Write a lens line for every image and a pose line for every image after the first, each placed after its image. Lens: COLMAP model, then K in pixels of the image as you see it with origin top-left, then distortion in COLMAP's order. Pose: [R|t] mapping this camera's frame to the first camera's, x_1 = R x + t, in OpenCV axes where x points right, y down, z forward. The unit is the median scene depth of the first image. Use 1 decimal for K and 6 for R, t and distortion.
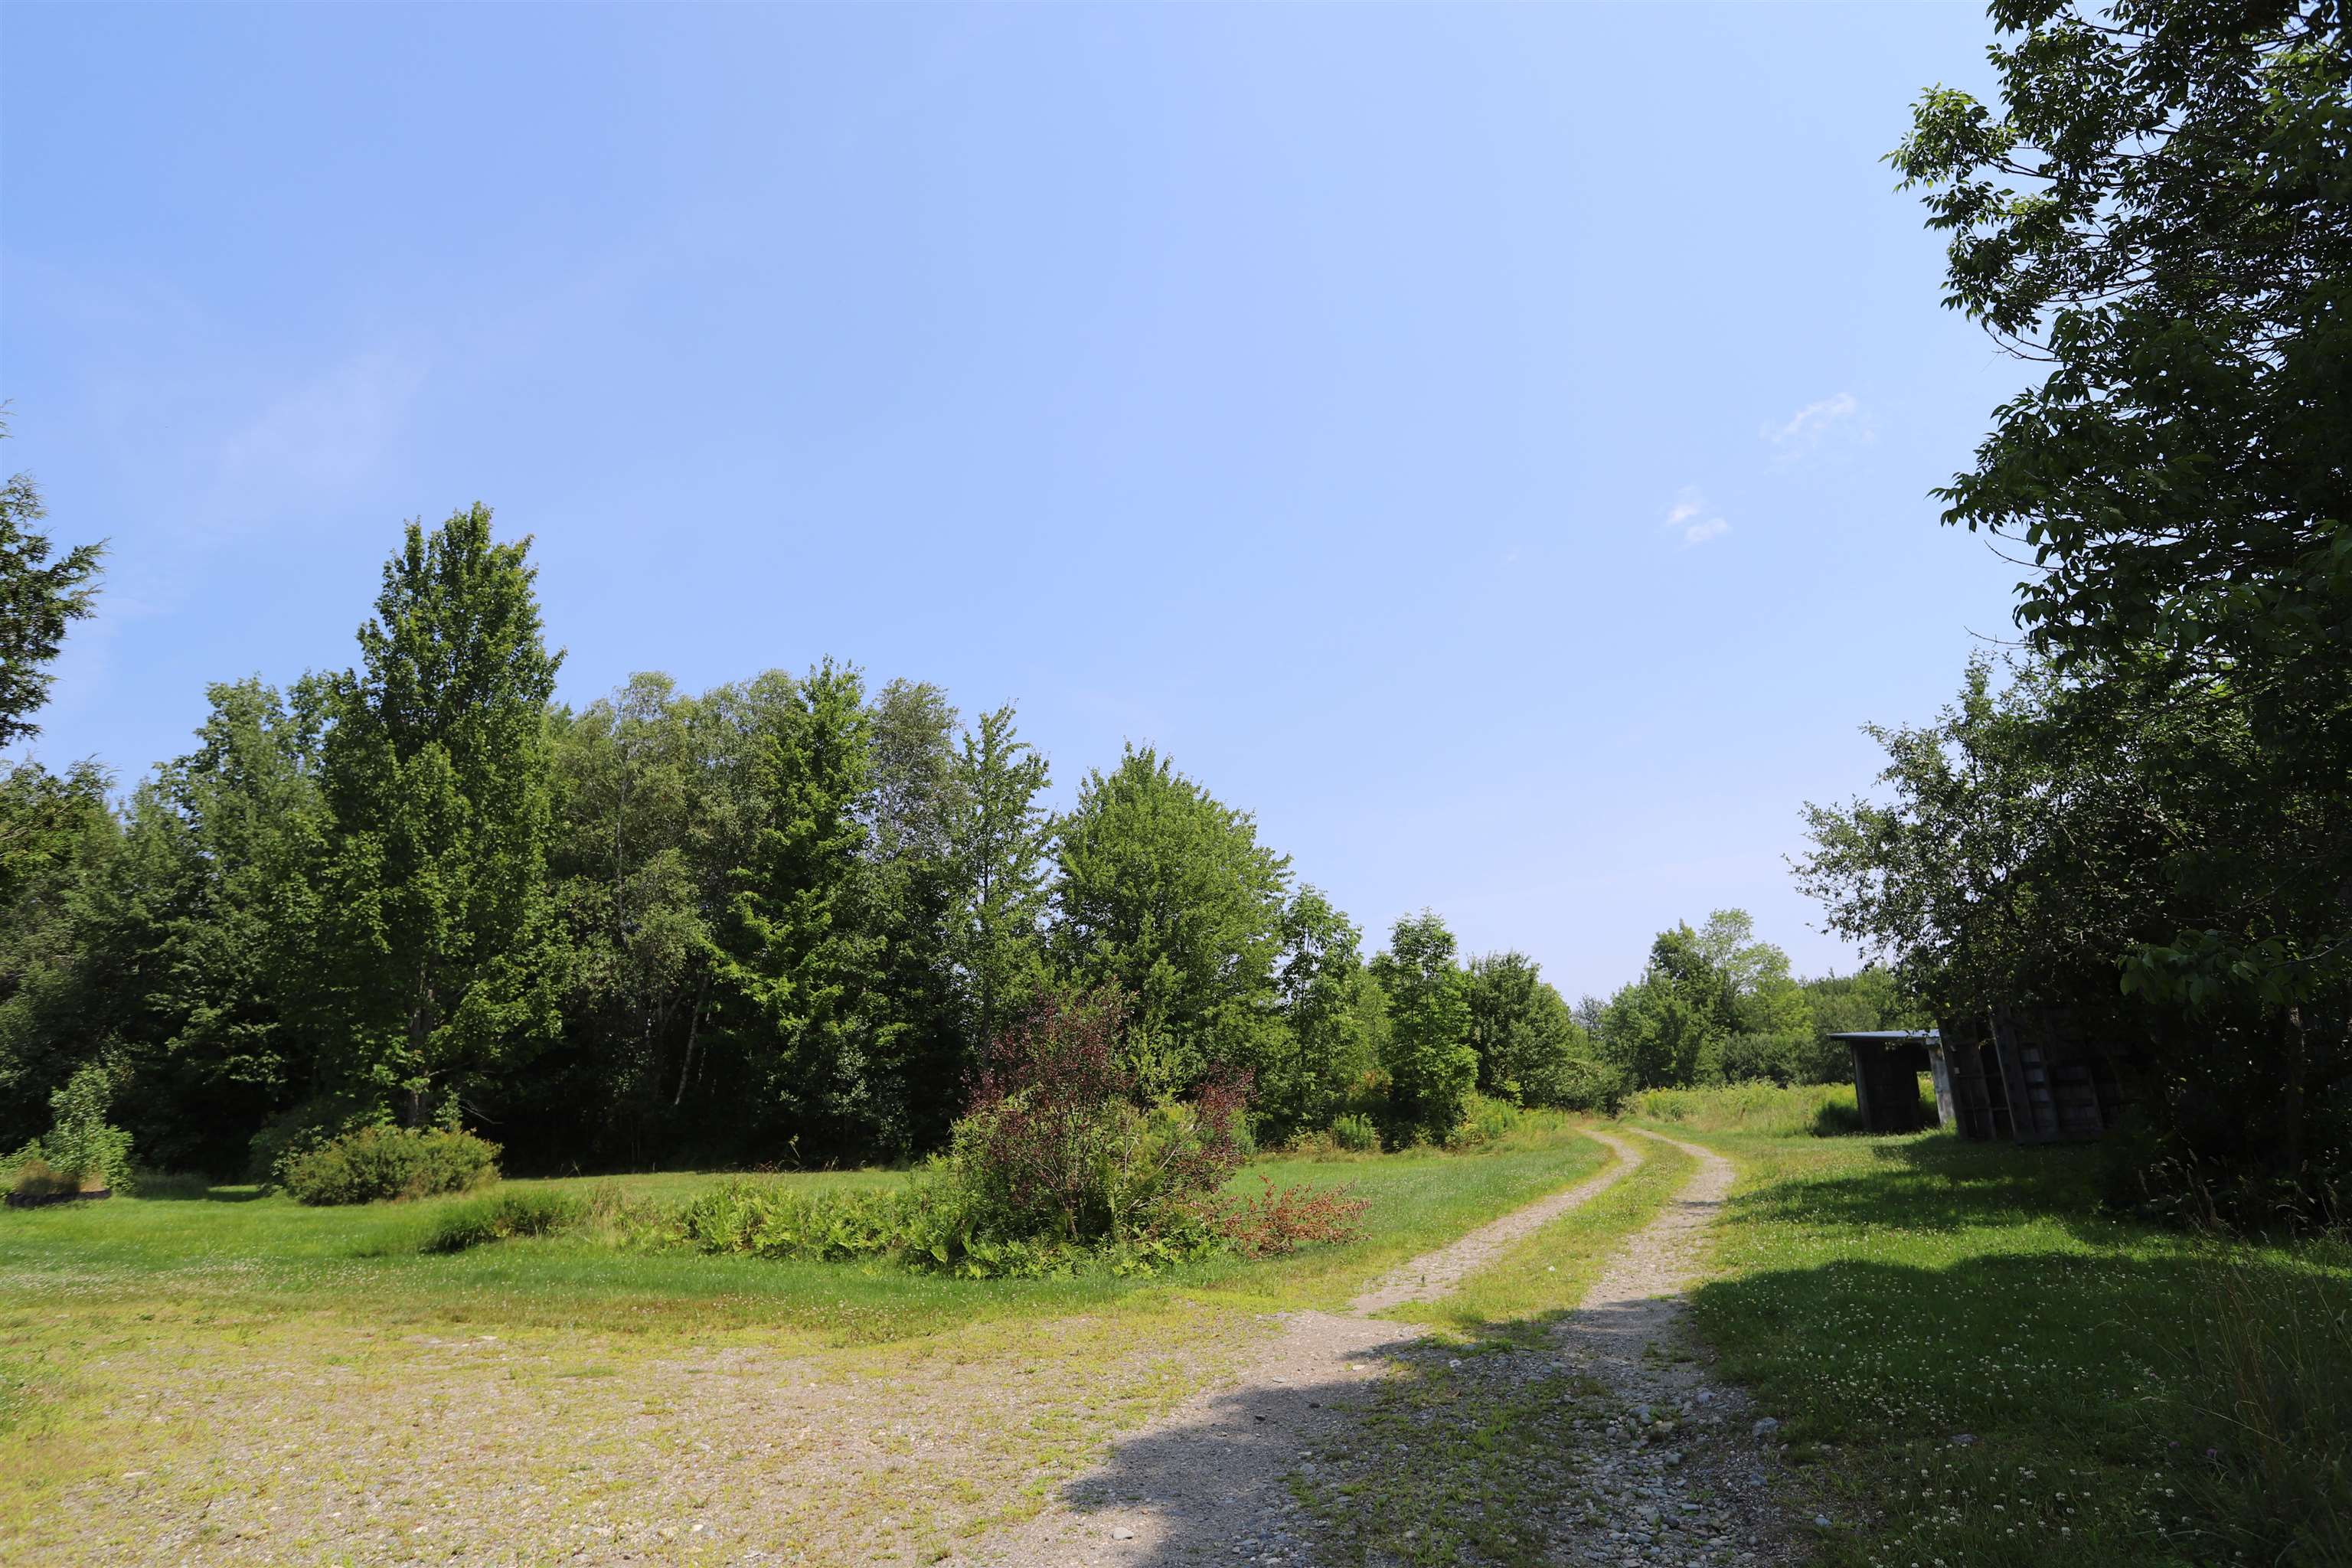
lens RADIAL K [[1457.0, 0, 1176.0], [0, 1457.0, 784.0], [0, 0, 1]] dist [-0.221294, -0.000007]
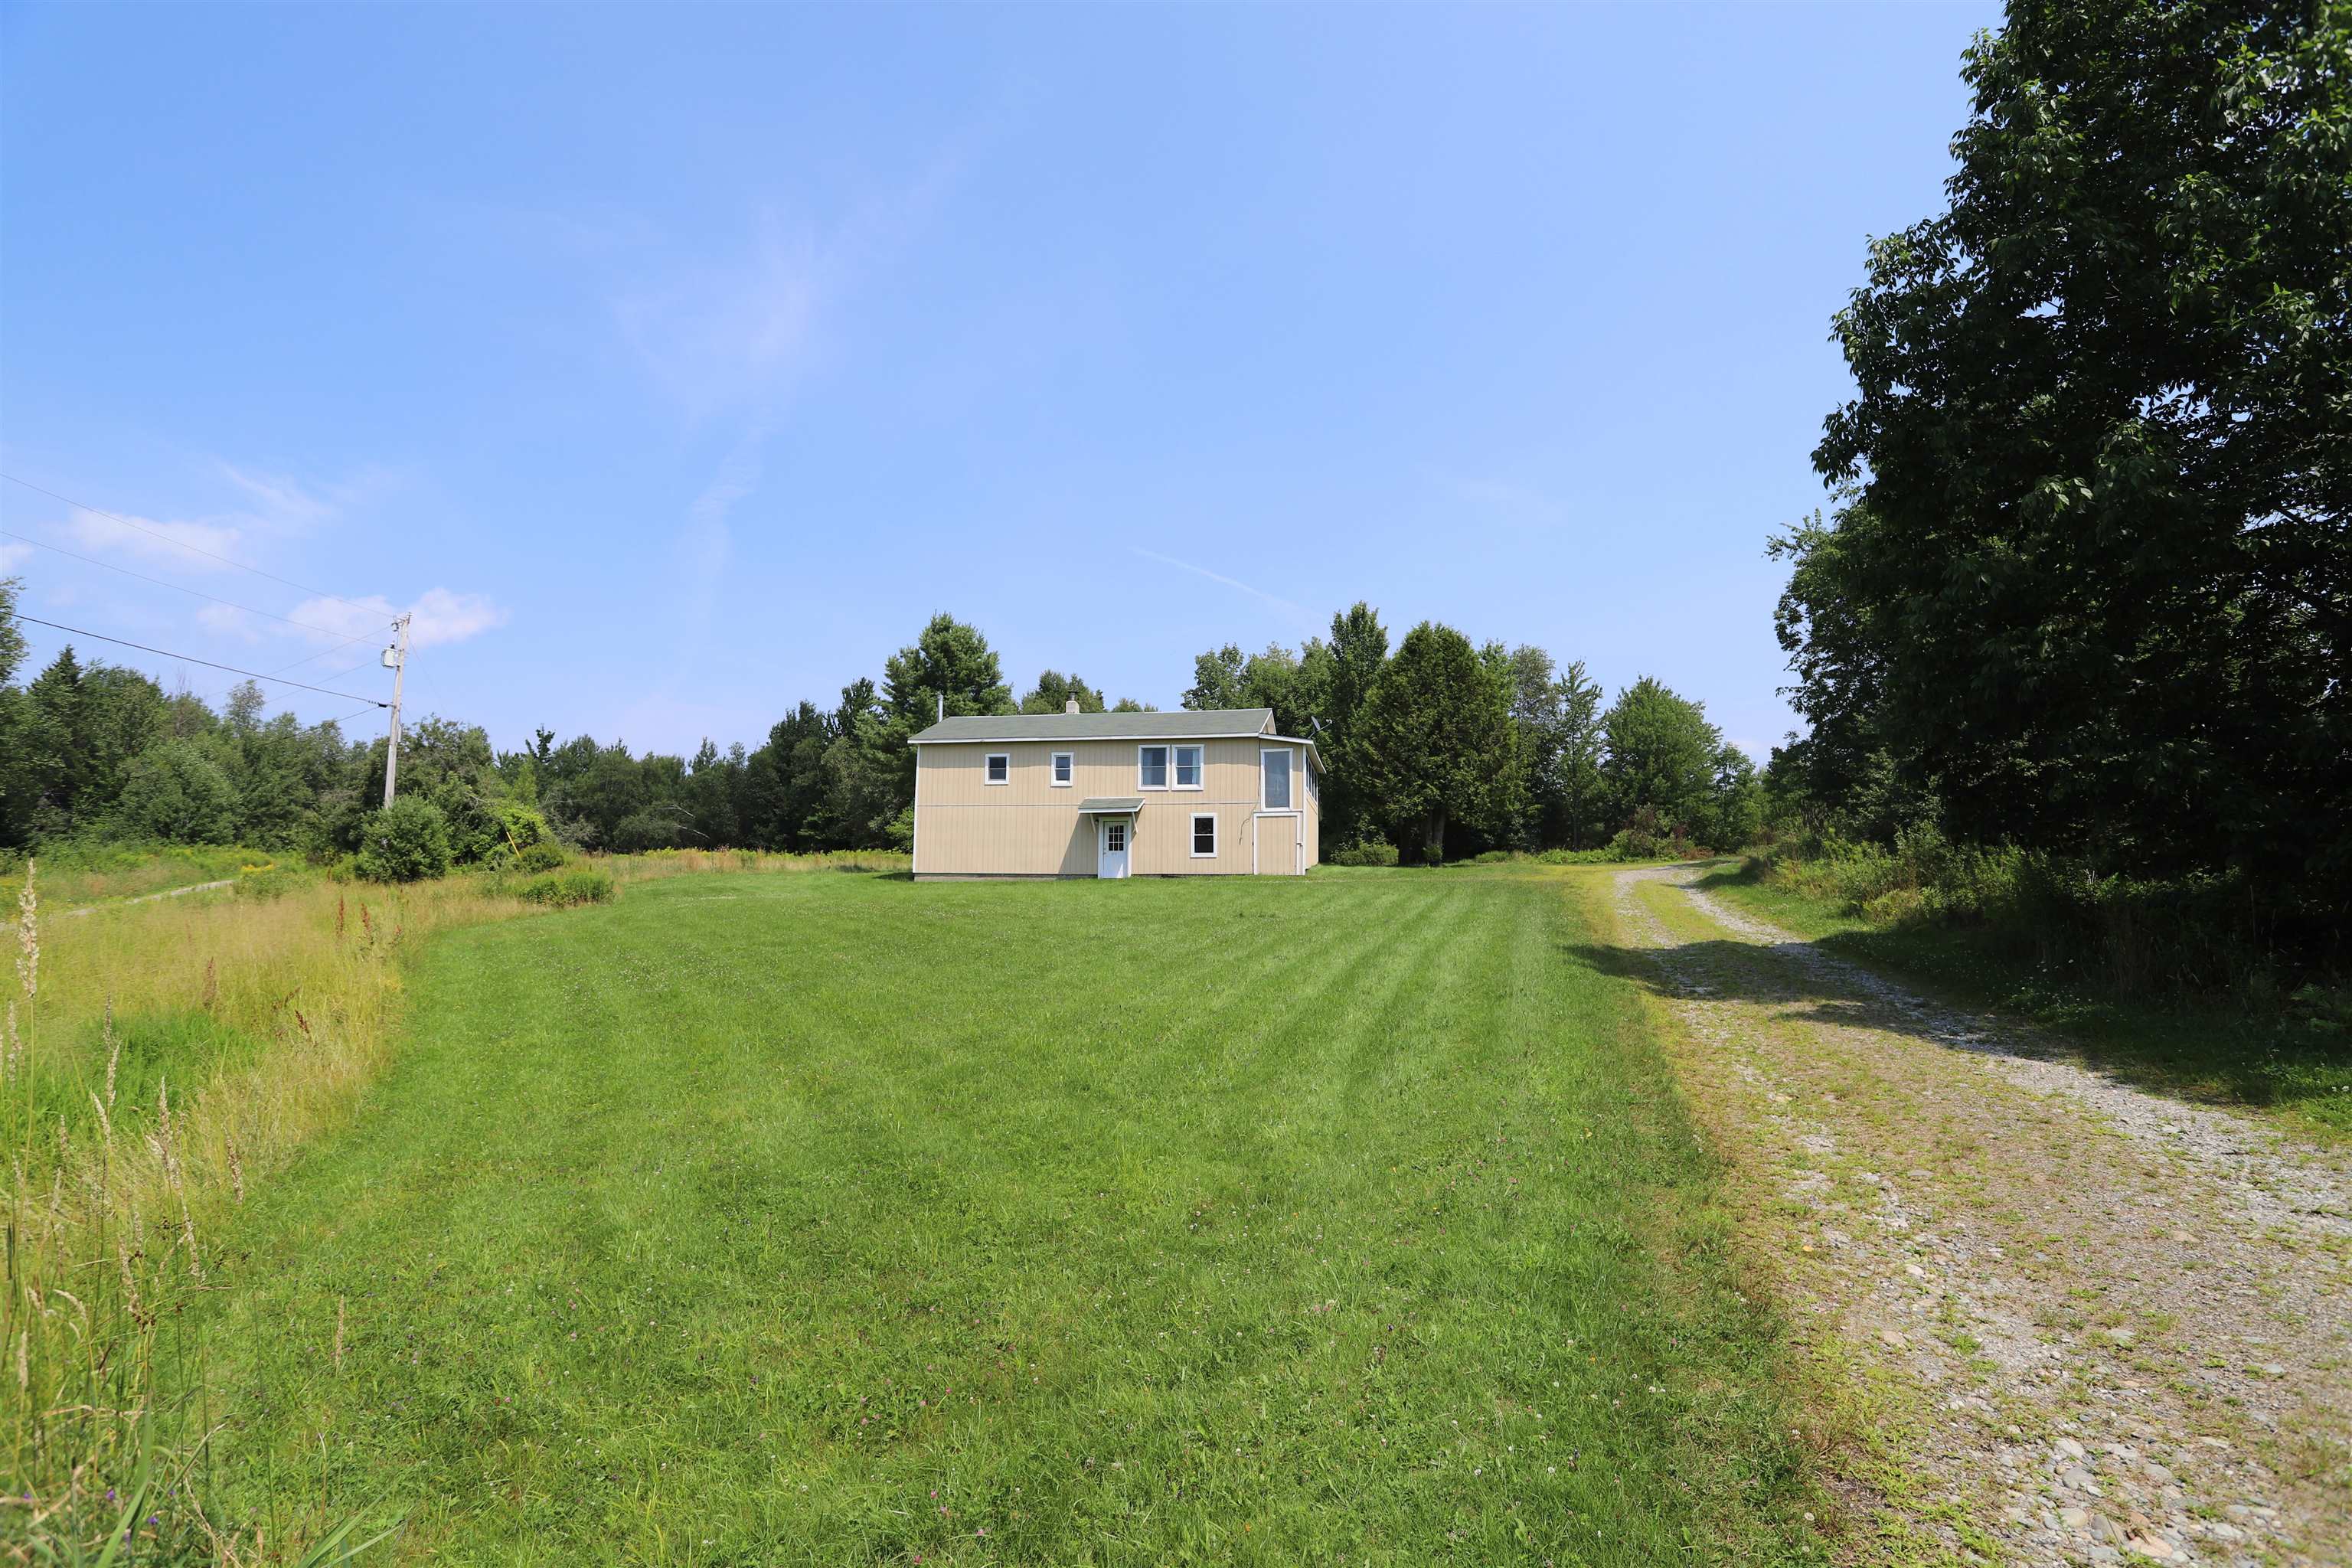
lens RADIAL K [[1220.0, 0, 1176.0], [0, 1220.0, 784.0], [0, 0, 1]] dist [-0.003493, -0.000170]
pose [[0.932860, 0.001951, -0.360234, -0.024614], [0.053163, 0.988291, 0.143023, -0.175174], [0.356295, -0.152571, 0.921833, -0.994568]]
